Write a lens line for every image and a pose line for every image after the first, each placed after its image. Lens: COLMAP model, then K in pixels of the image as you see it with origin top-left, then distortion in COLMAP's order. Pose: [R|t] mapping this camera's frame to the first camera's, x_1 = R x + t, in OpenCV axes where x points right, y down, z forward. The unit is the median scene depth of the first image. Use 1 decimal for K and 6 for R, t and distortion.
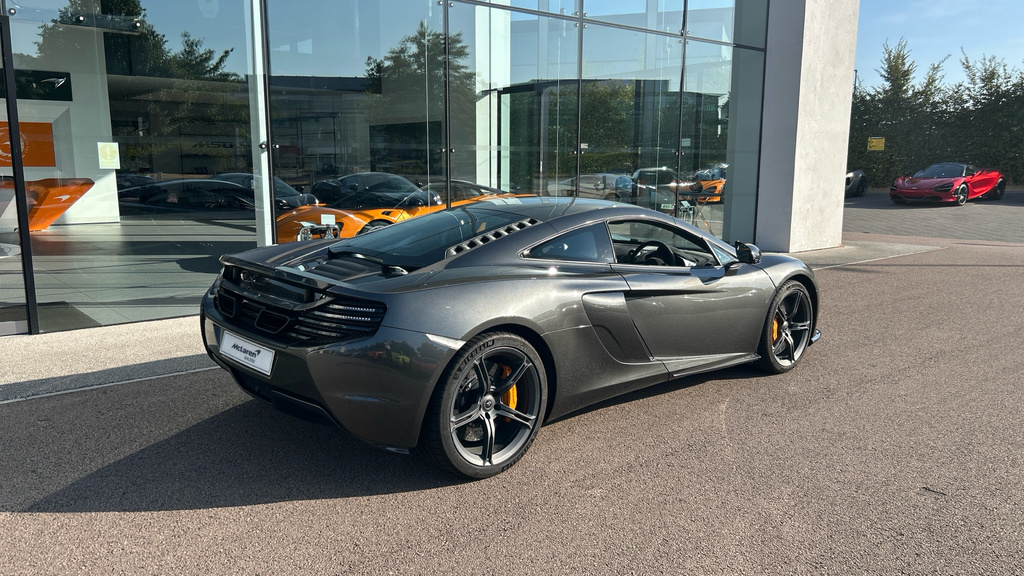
lens RADIAL K [[739.9, 0, 509.1], [0, 739.9, 285.8], [0, 0, 1]] dist [-0.002778, -0.004181]
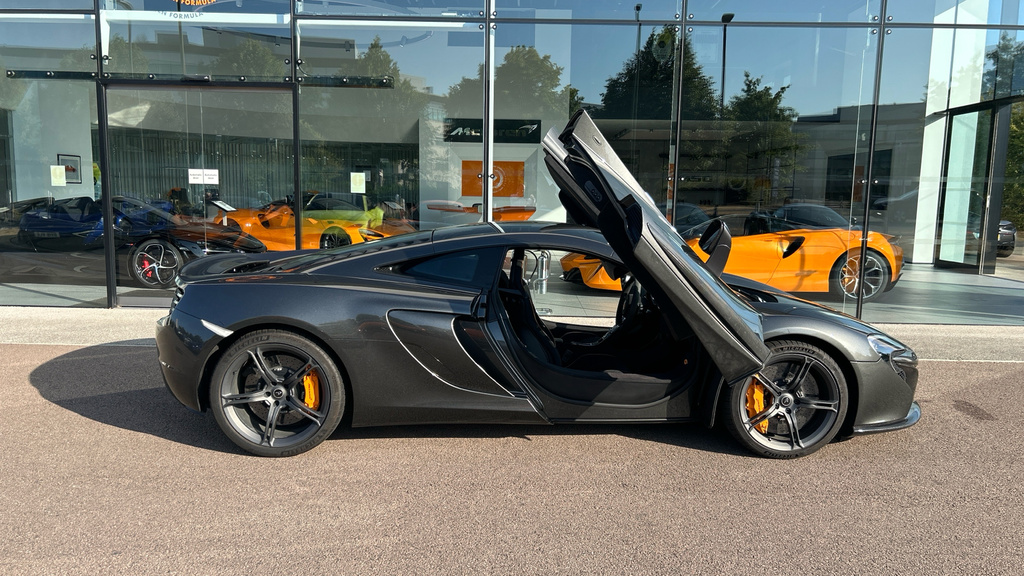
lens RADIAL K [[739.9, 0, 508.6], [0, 739.9, 289.7], [0, 0, 1]] dist [-0.002778, -0.004181]
pose [[0.764808, 0.088128, -0.638203, 0.154184], [-0.113346, 0.993555, 0.001367, -0.006884], [0.634210, 0.071292, 0.769867, 0.049737]]
